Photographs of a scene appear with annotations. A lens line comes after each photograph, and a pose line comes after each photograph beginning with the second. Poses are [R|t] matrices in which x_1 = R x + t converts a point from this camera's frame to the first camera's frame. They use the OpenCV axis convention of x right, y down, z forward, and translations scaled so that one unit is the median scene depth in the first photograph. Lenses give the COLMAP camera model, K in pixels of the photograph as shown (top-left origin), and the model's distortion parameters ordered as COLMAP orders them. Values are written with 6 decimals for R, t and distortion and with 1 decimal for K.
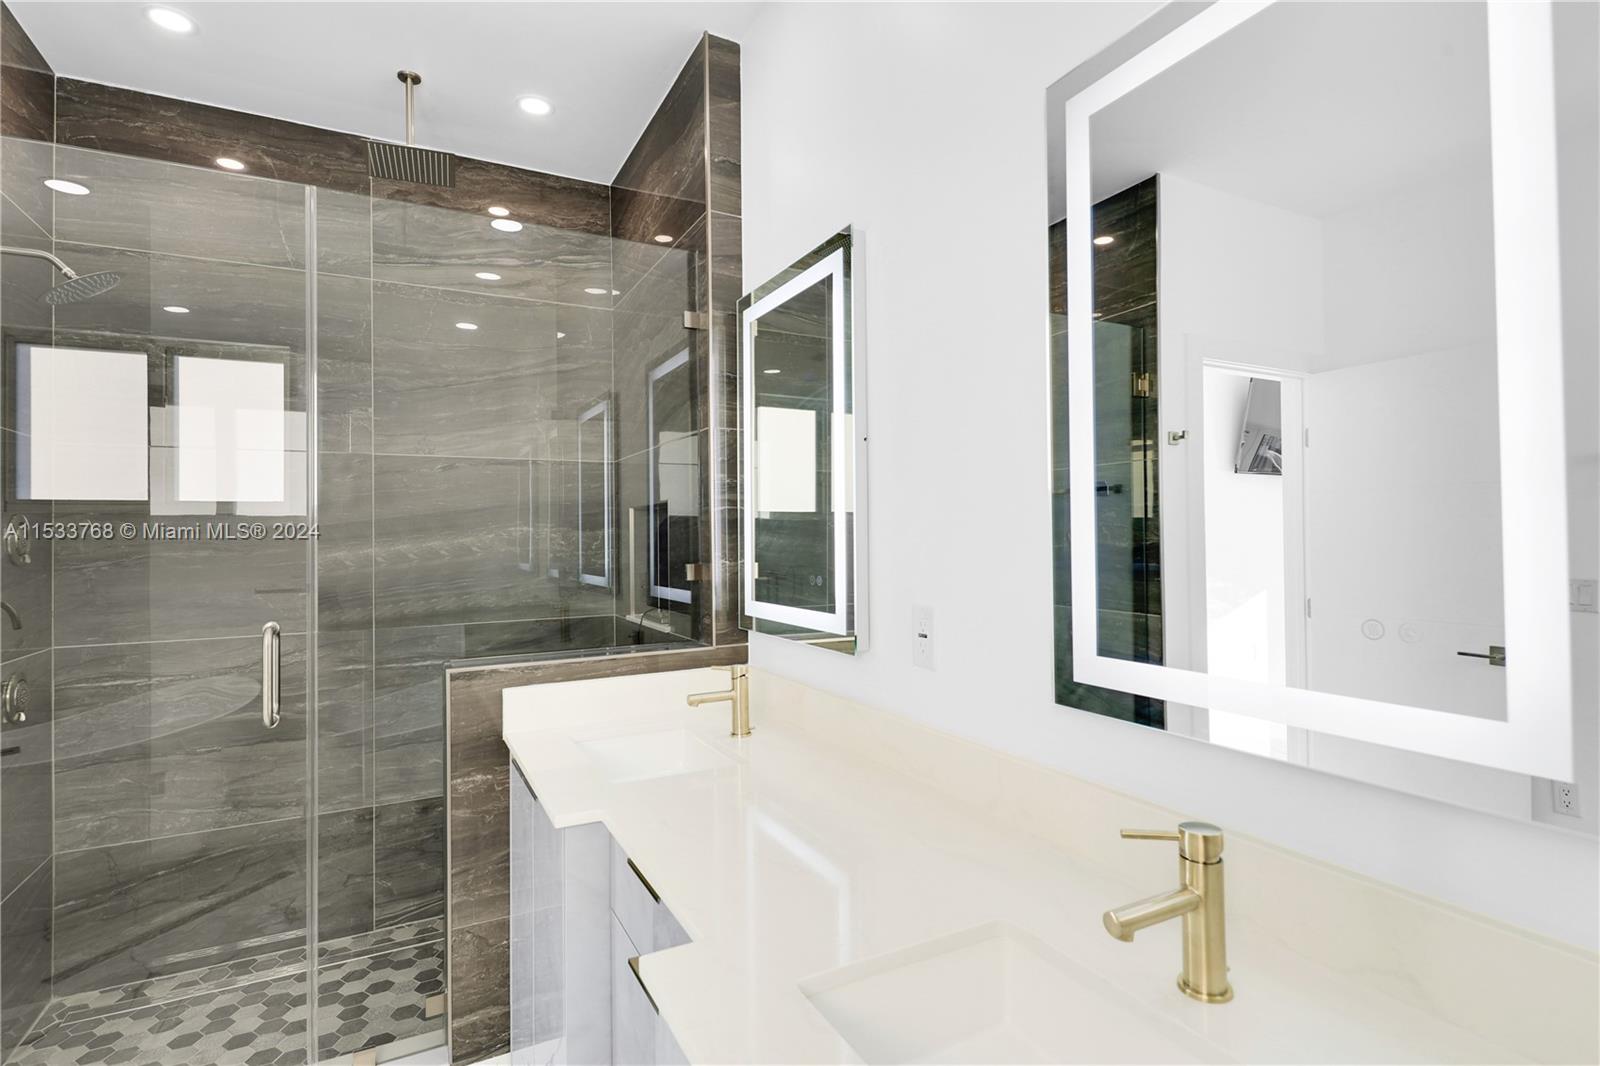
lens RADIAL K [[795.3, 0, 803.4], [0, 795.3, 507.0], [0, 0, 1]] dist [0.005362, -0.006744]
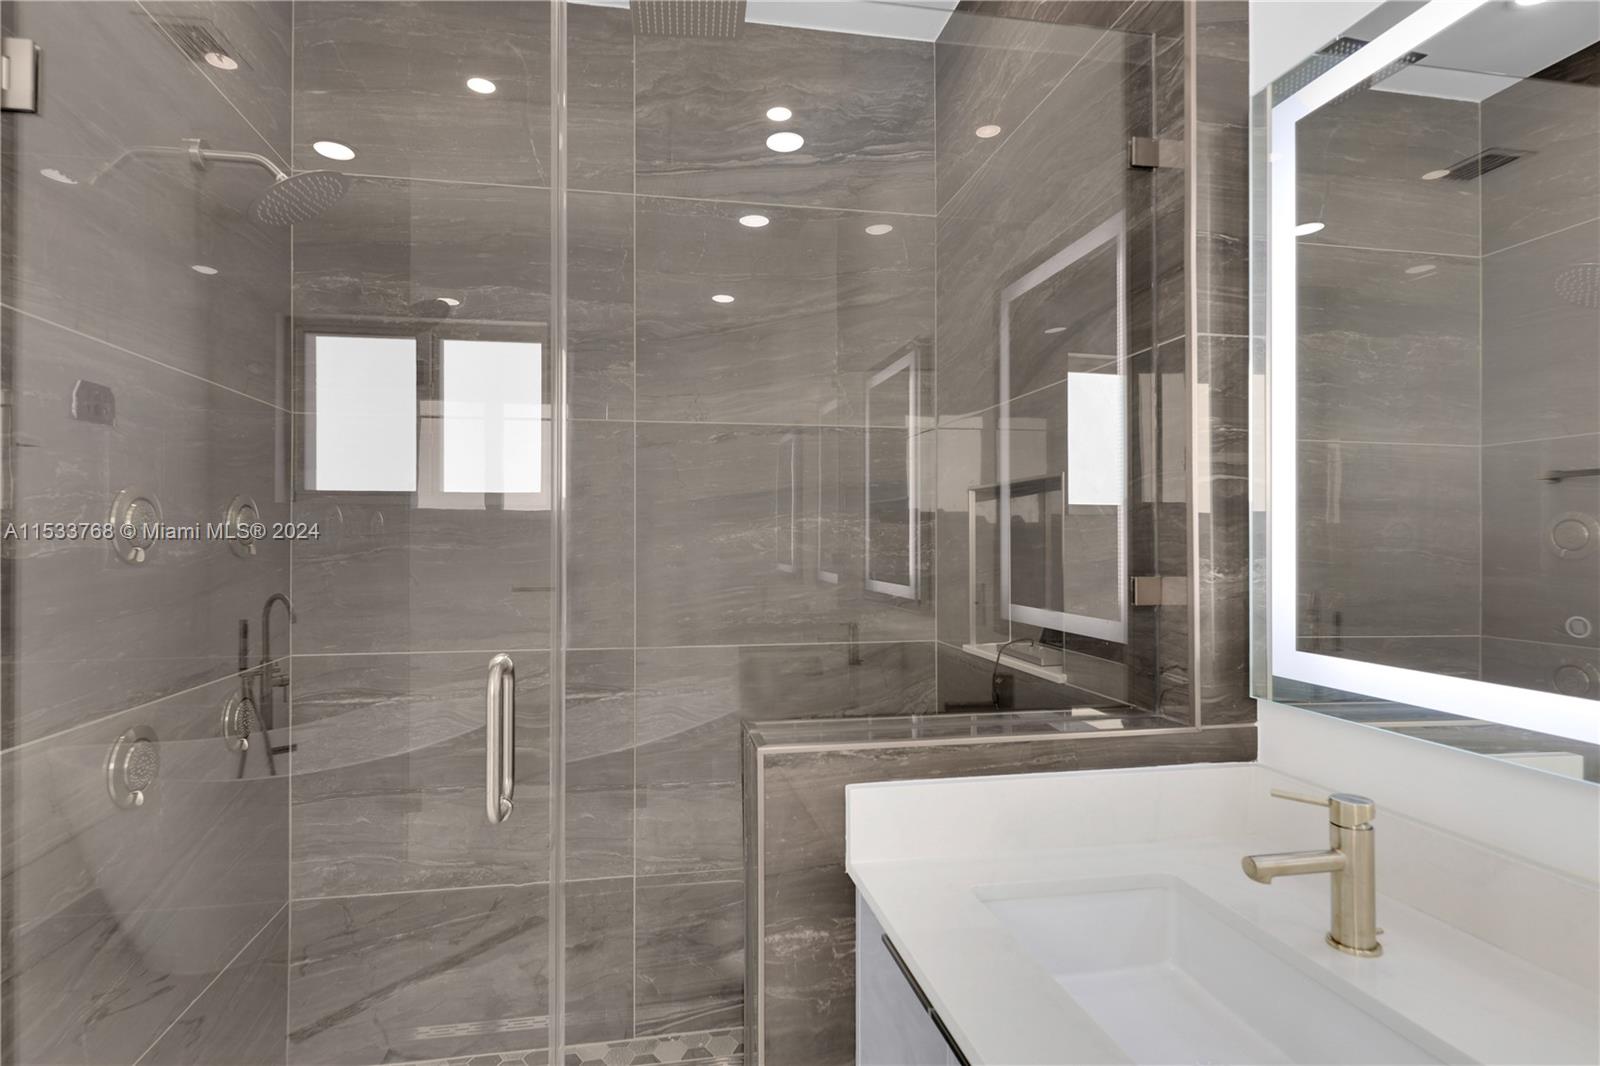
lens RADIAL K [[780.9, 0, 798.6], [0, 780.9, 504.7], [0, 0, 1]] dist [-0.000321, 0.000253]
pose [[0.963250, 0.000363, -0.268605, -0.199312], [-0.002188, 0.999977, -0.006494, 0.020677], [0.268597, 0.006843, 0.963228, 0.338935]]
